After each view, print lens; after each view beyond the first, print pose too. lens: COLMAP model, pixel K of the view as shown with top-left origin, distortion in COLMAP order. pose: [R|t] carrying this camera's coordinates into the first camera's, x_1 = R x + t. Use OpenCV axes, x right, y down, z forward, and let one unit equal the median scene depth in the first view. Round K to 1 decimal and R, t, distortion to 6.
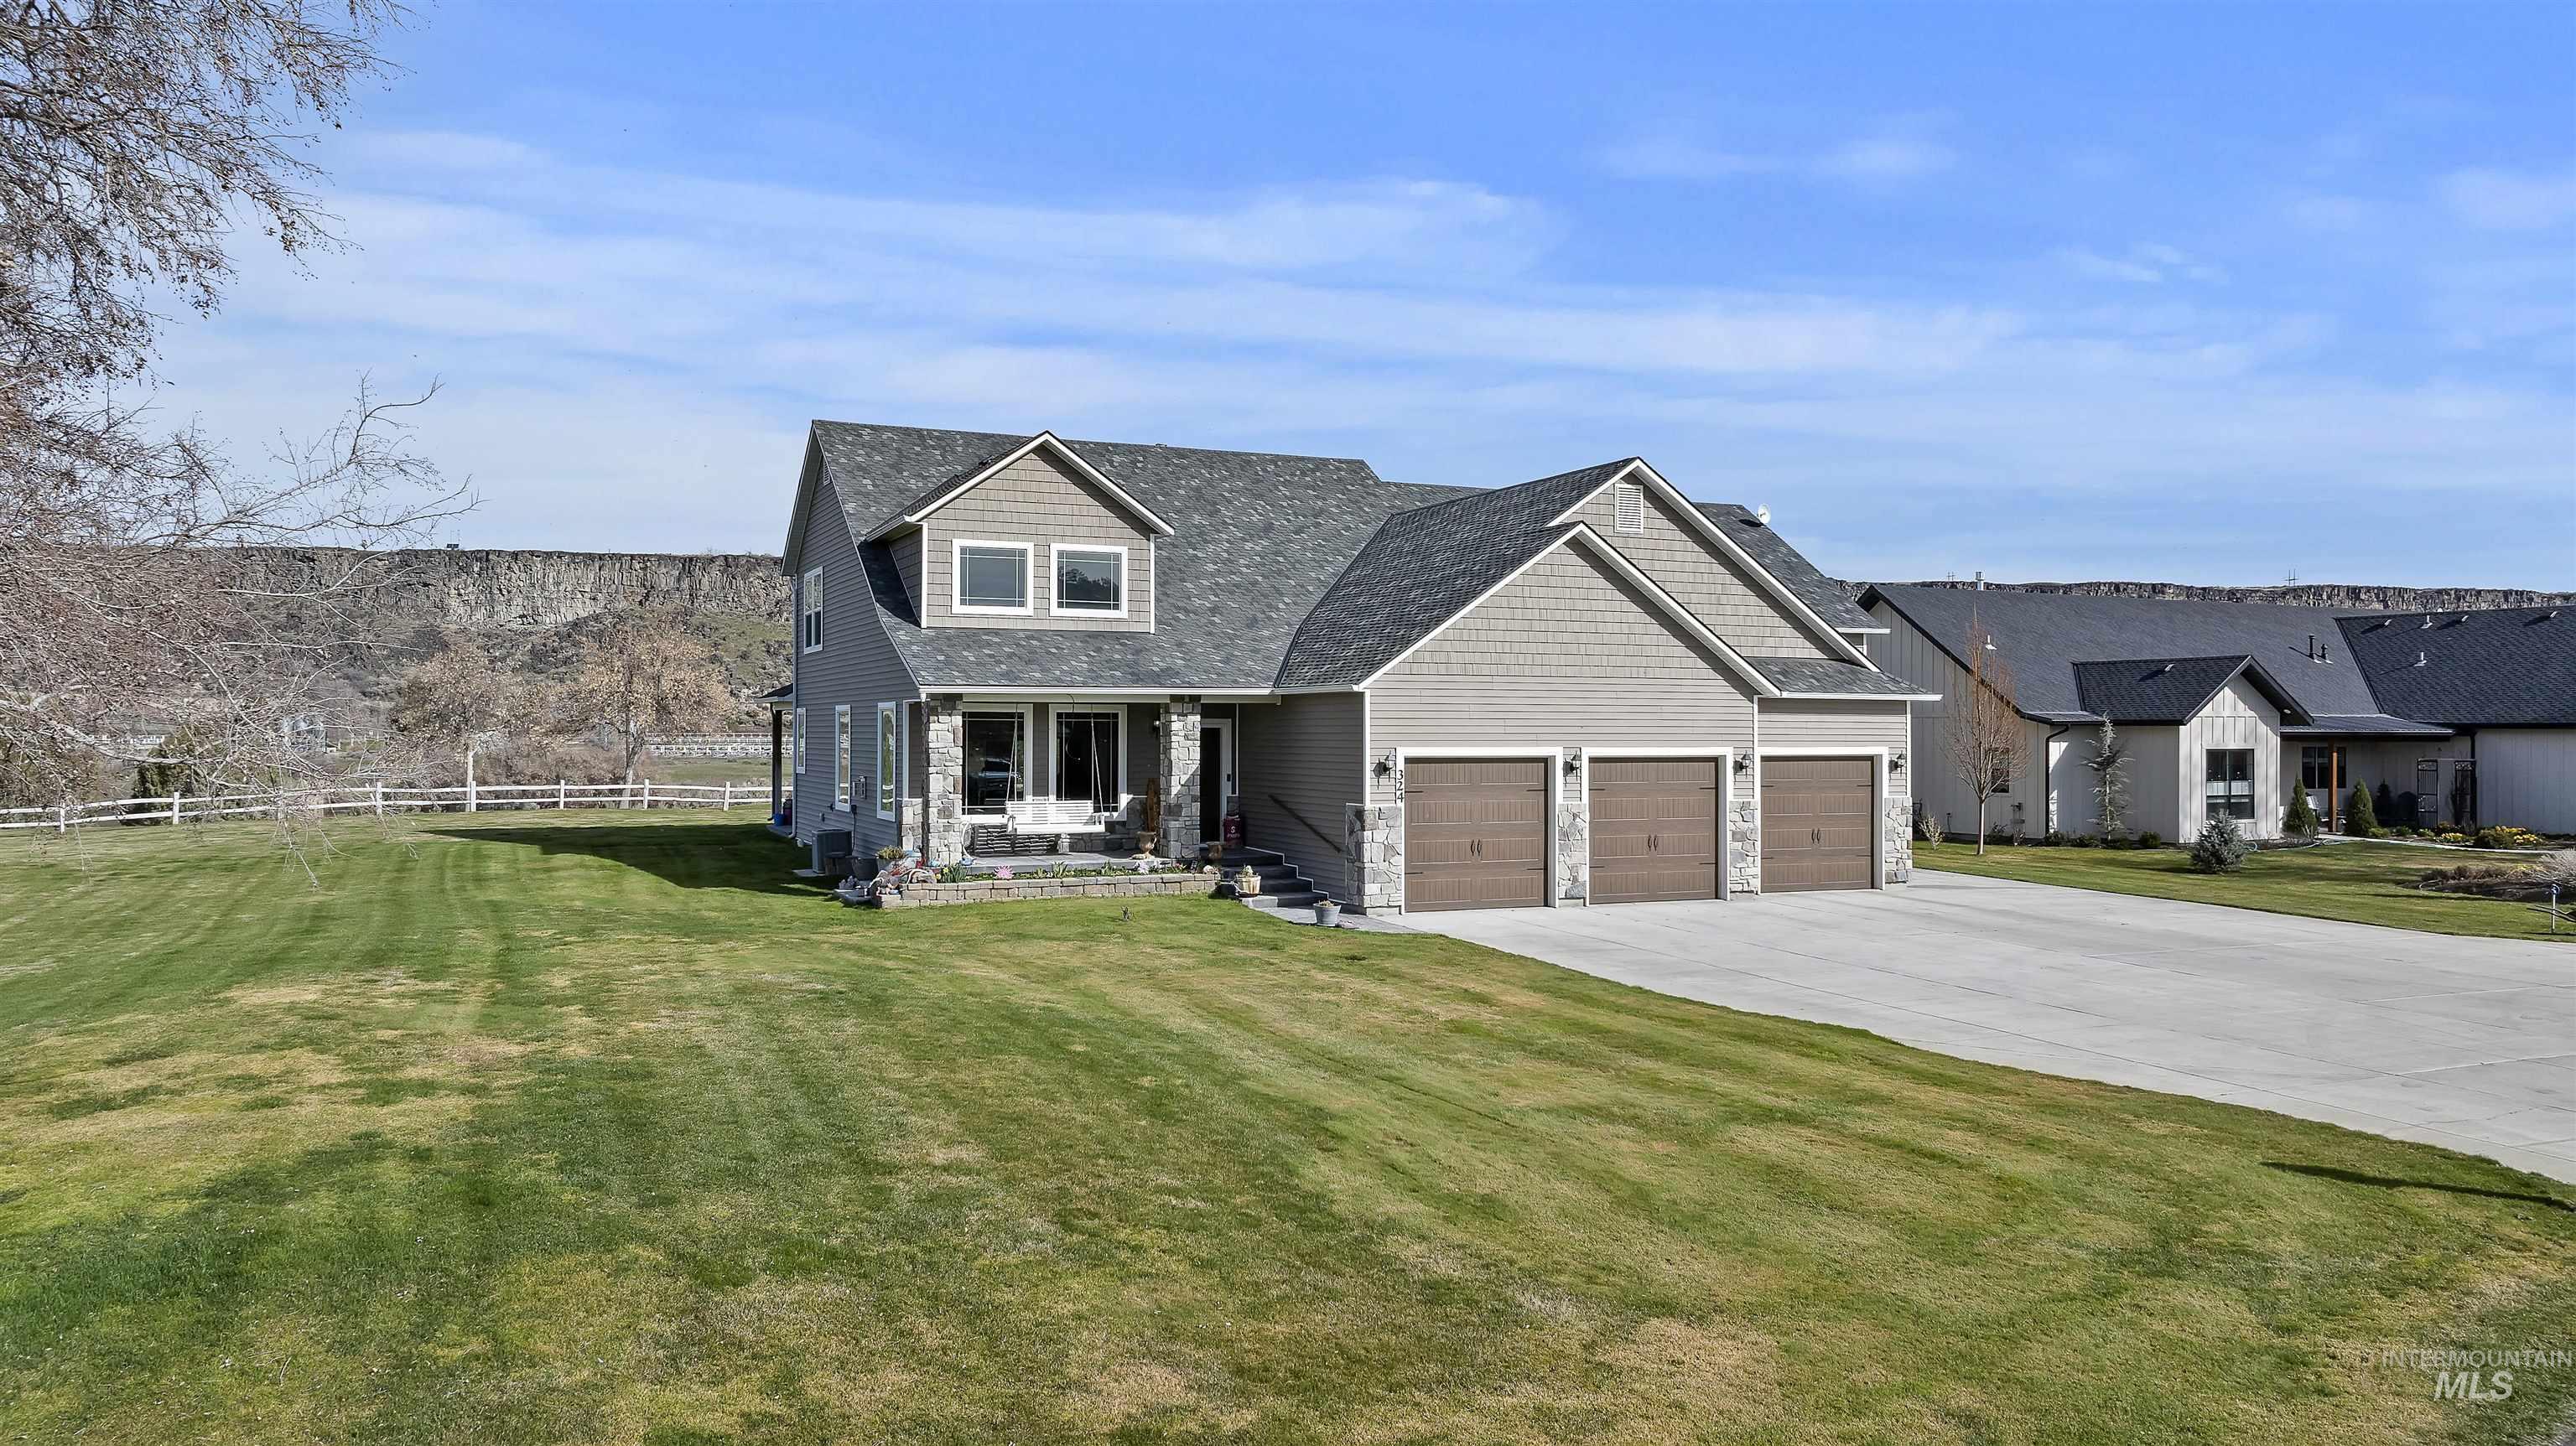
lens RADIAL K [[1809.8, 0, 1288.0], [0, 1809.8, 723.0], [0, 0, 1]] dist [-0.028478, 0.004558]
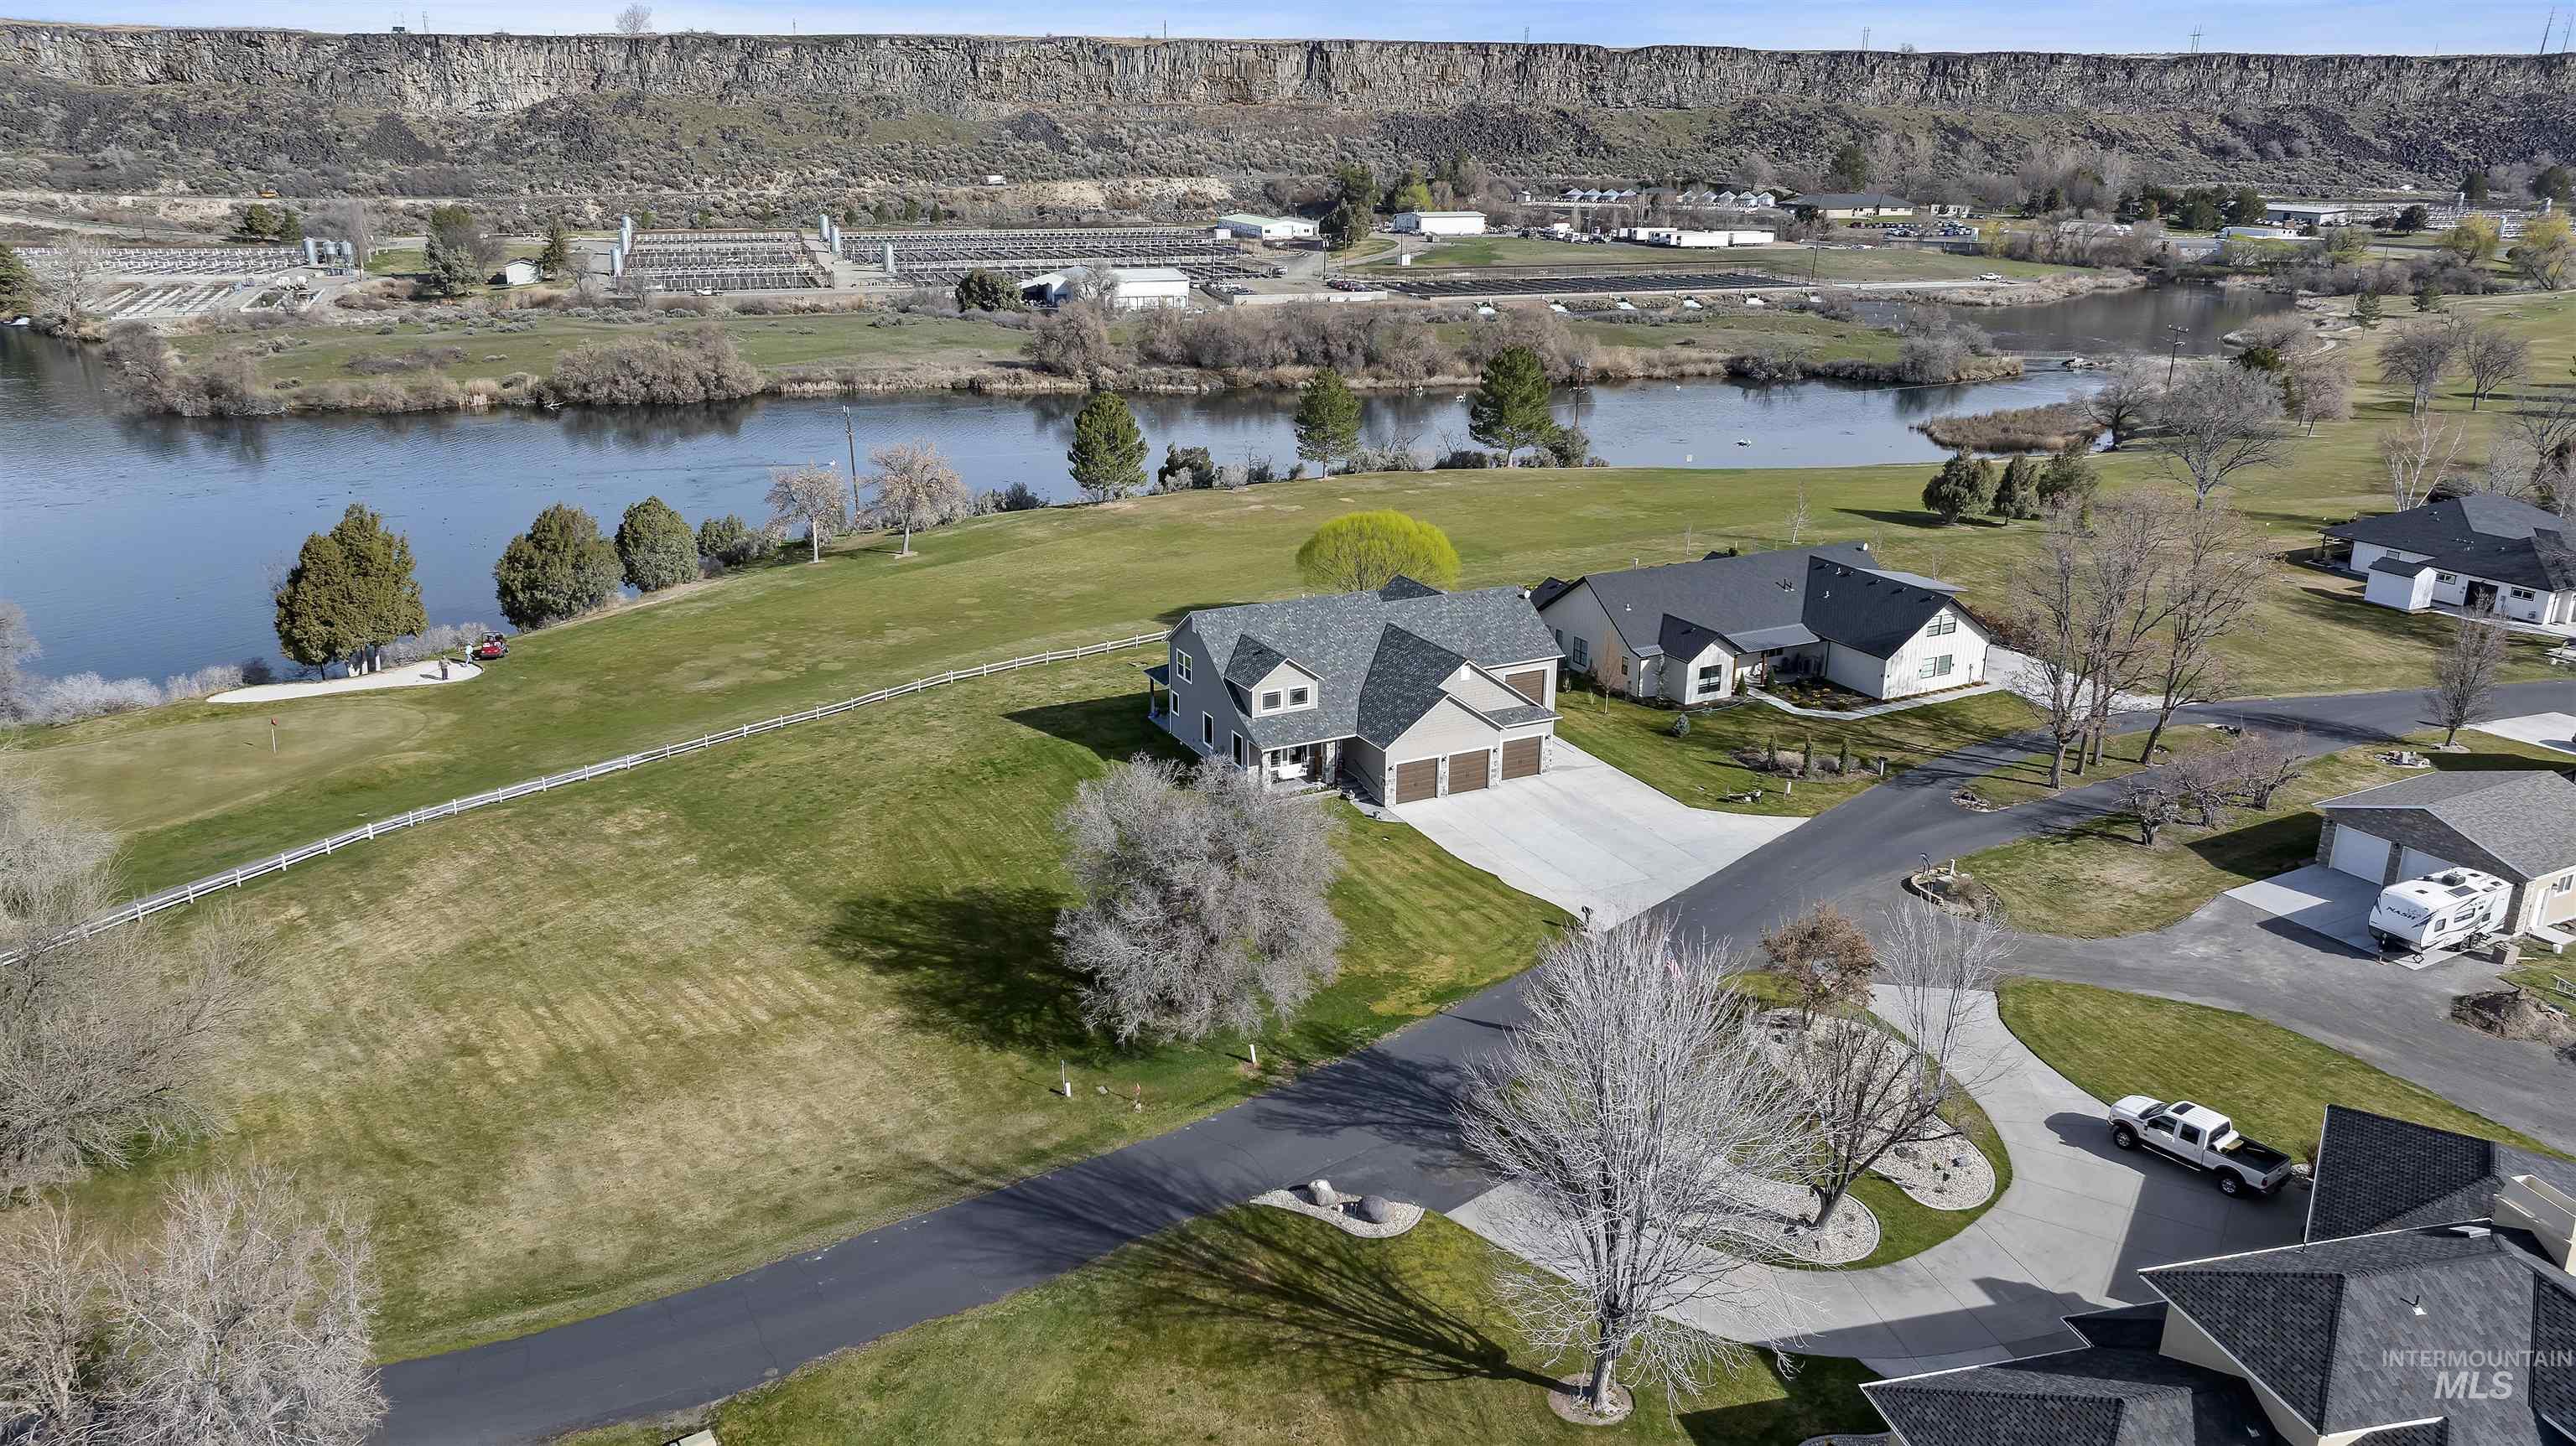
lens RADIAL K [[1809.8, 0, 1288.0], [0, 1809.8, 723.0], [0, 0, 1]] dist [-0.028478, 0.004558]
pose [[0.998891, -0.011911, 0.045553, -0.014923], [-0.003381, 0.946829, 0.321720, -0.057899], [-0.046963, -0.321517, 0.945738, -0.112090]]
